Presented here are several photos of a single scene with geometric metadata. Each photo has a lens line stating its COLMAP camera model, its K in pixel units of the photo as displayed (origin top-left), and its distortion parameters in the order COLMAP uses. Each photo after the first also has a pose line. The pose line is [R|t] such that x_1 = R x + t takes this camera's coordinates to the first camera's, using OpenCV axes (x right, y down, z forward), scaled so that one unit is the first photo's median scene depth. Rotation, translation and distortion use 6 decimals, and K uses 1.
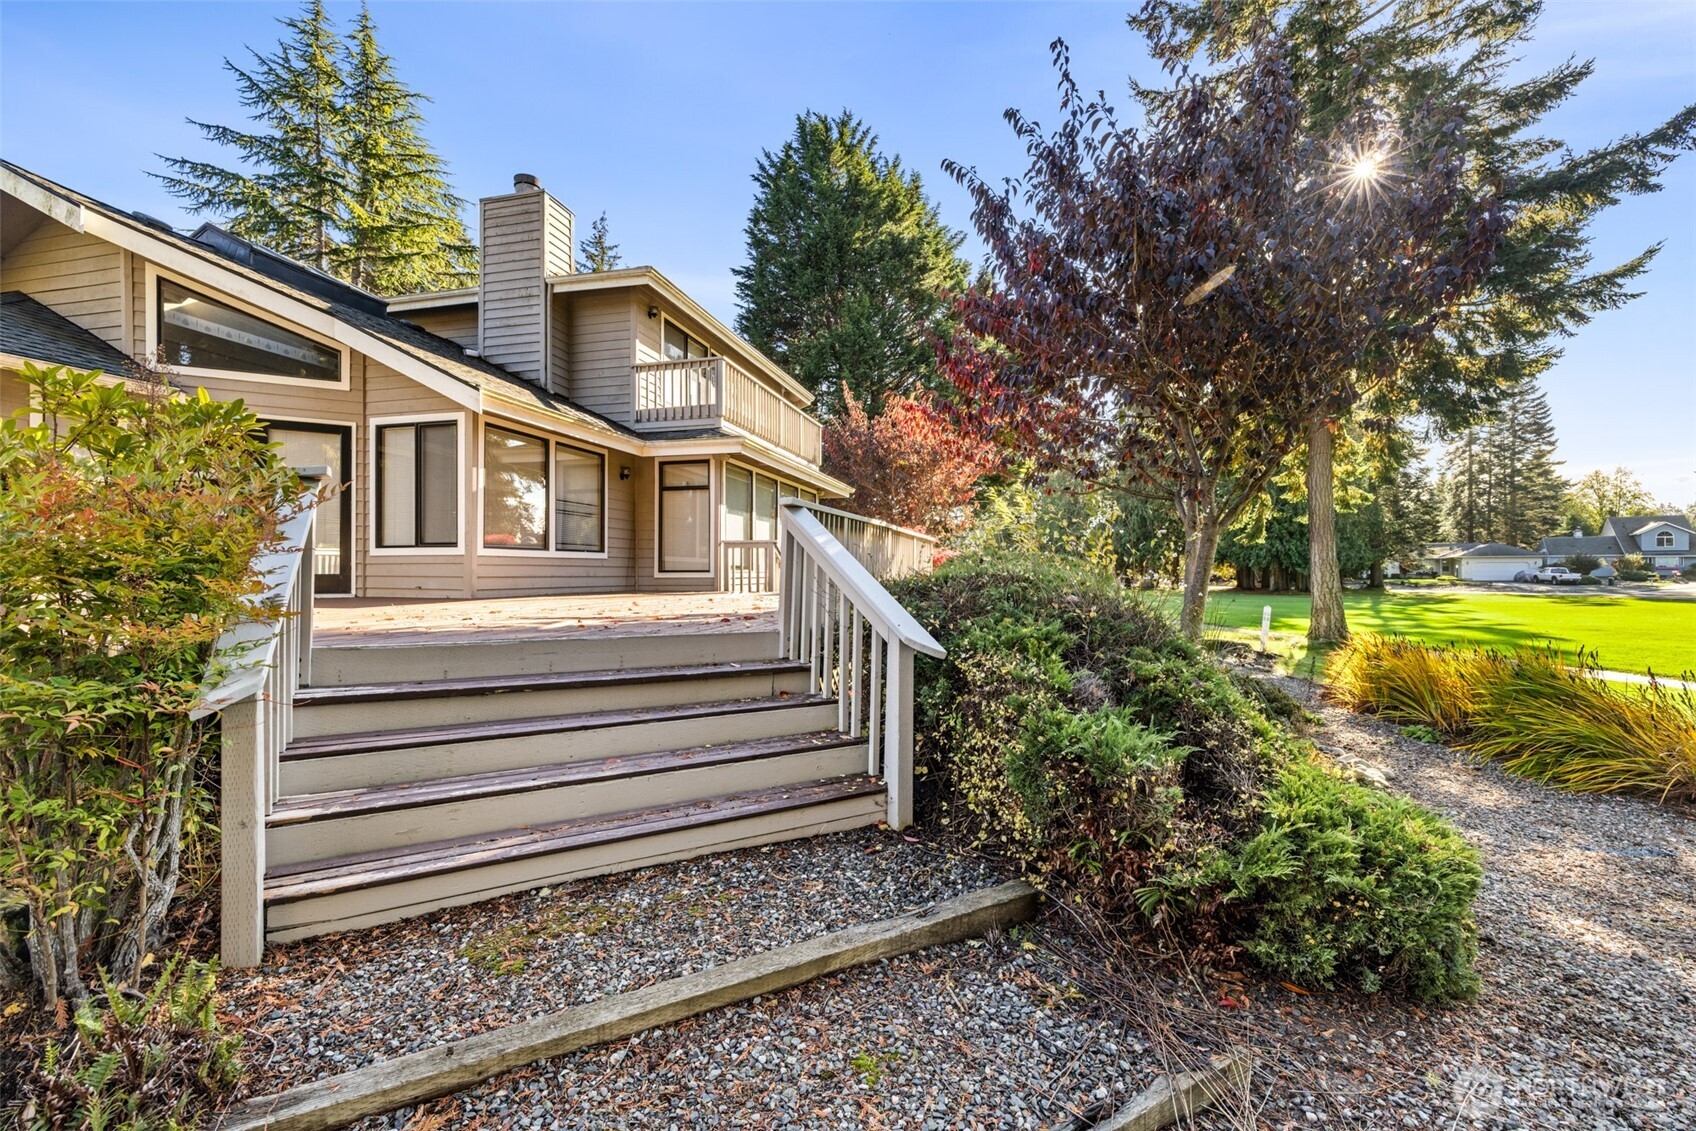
lens RADIAL K [[718.4, 0, 838.9], [0, 718.4, 544.1], [0, 0, 1]] dist [0.001213, 0.000687]
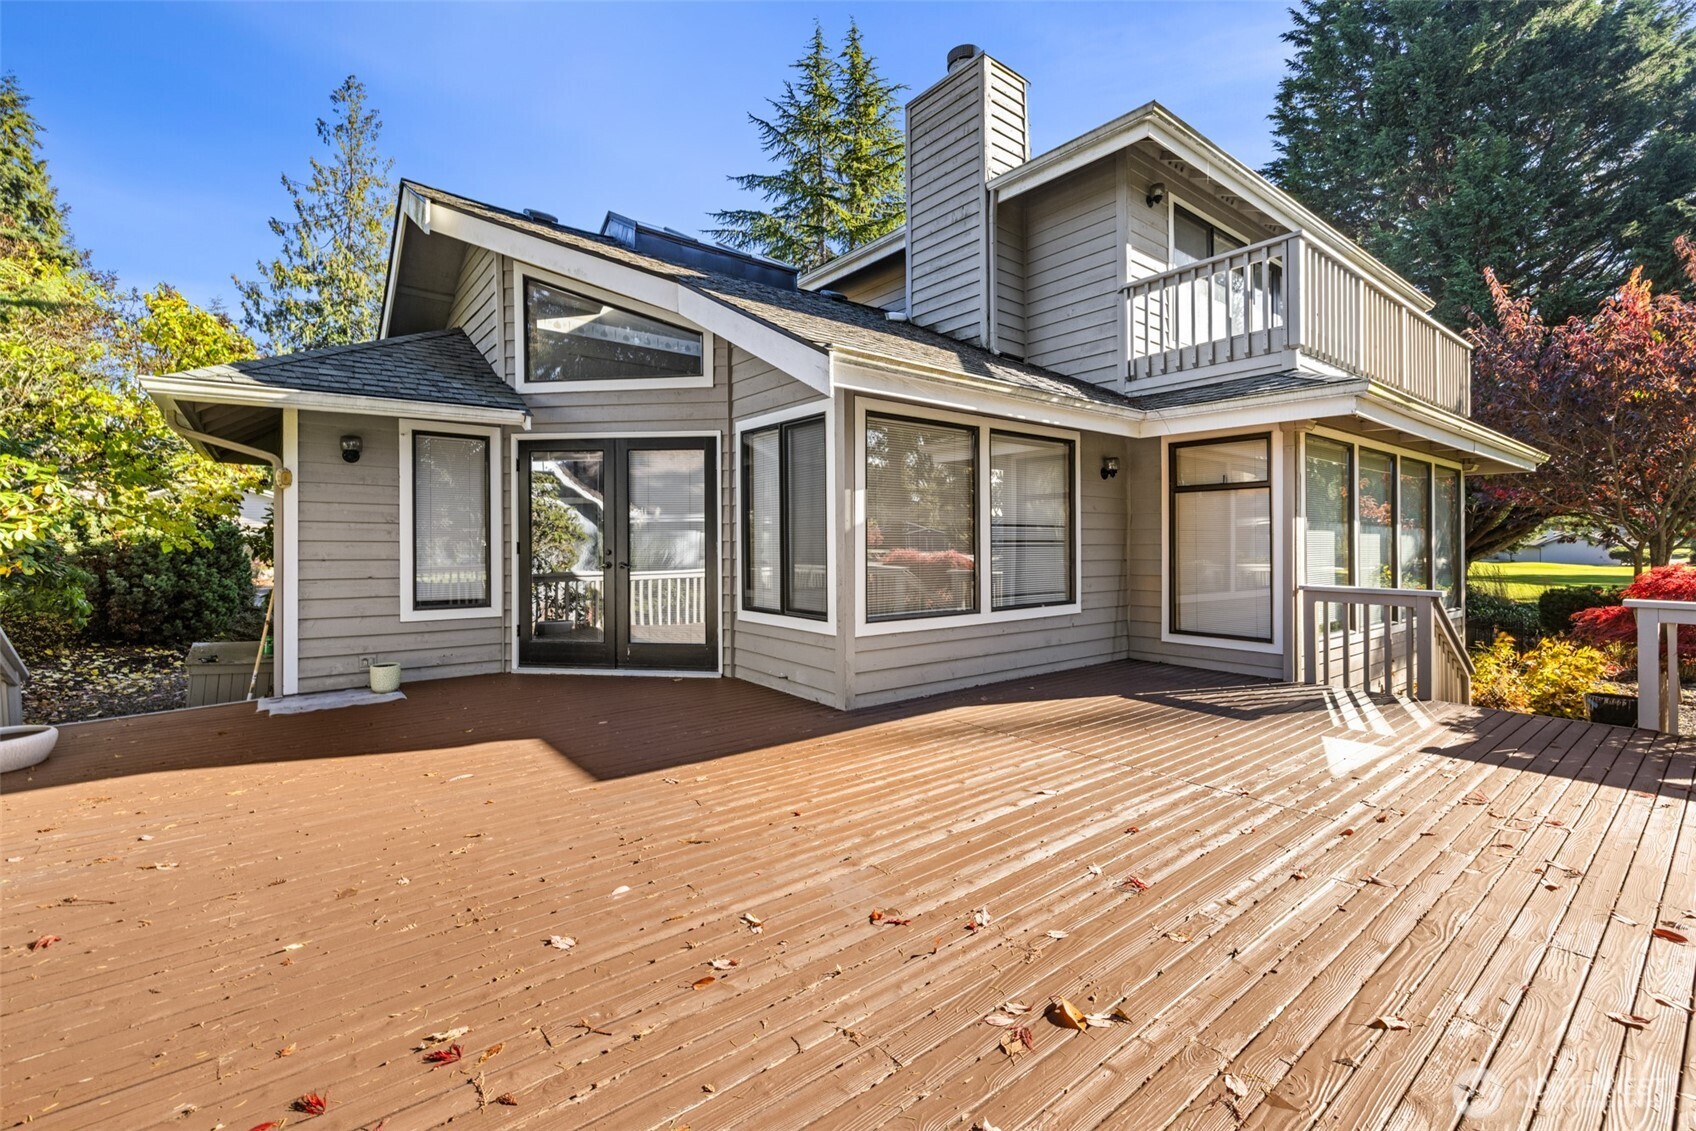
lens RADIAL K [[718.4, 0, 838.9], [0, 718.4, 544.1], [0, 0, 1]] dist [0.001213, 0.000687]
pose [[0.794224, 0.003639, -0.607615, -0.106456], [0.020079, 0.999279, 0.032231, -0.056283], [0.607294, -0.037799, 0.793578, 0.364412]]
